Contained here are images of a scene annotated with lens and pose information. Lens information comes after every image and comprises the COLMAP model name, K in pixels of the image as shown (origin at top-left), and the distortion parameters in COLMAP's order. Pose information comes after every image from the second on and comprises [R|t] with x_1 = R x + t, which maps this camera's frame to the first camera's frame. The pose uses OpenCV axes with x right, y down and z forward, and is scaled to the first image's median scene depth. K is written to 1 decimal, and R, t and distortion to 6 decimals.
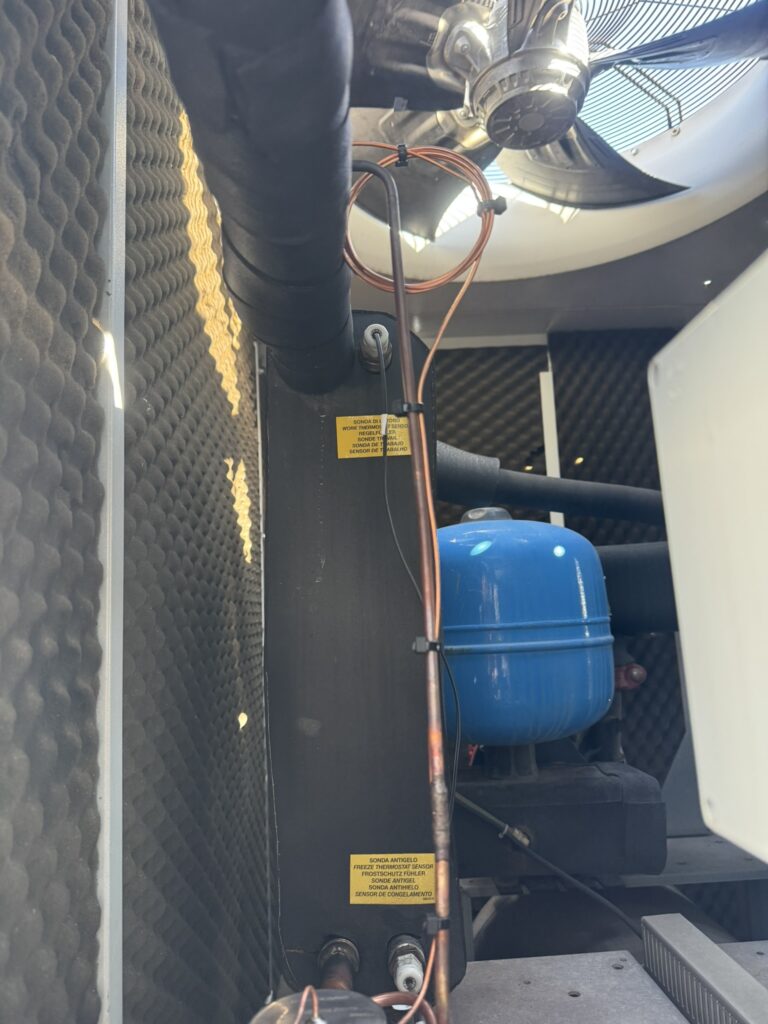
lens RADIAL K [[704.7, 0, 382.5], [0, 704.7, 536.7], [0, 0, 1]] dist [0.002023, -0.025060]
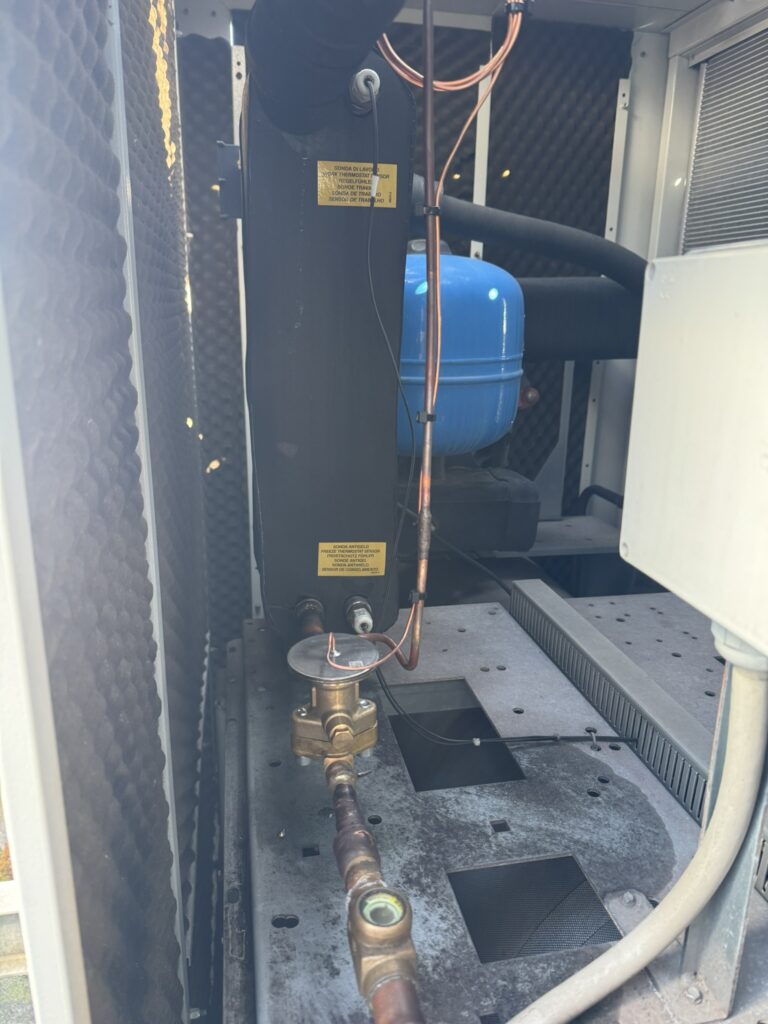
lens RADIAL K [[719.9, 0, 366.4], [0, 719.9, 512.2], [0, 0, 1]] dist [0.102295, -0.202814]
pose [[0.983941, 0.013340, 0.177993, -0.198675], [-0.085616, 0.910272, 0.405063, -0.155370], [-0.156619, -0.413797, 0.896796, -0.201317]]
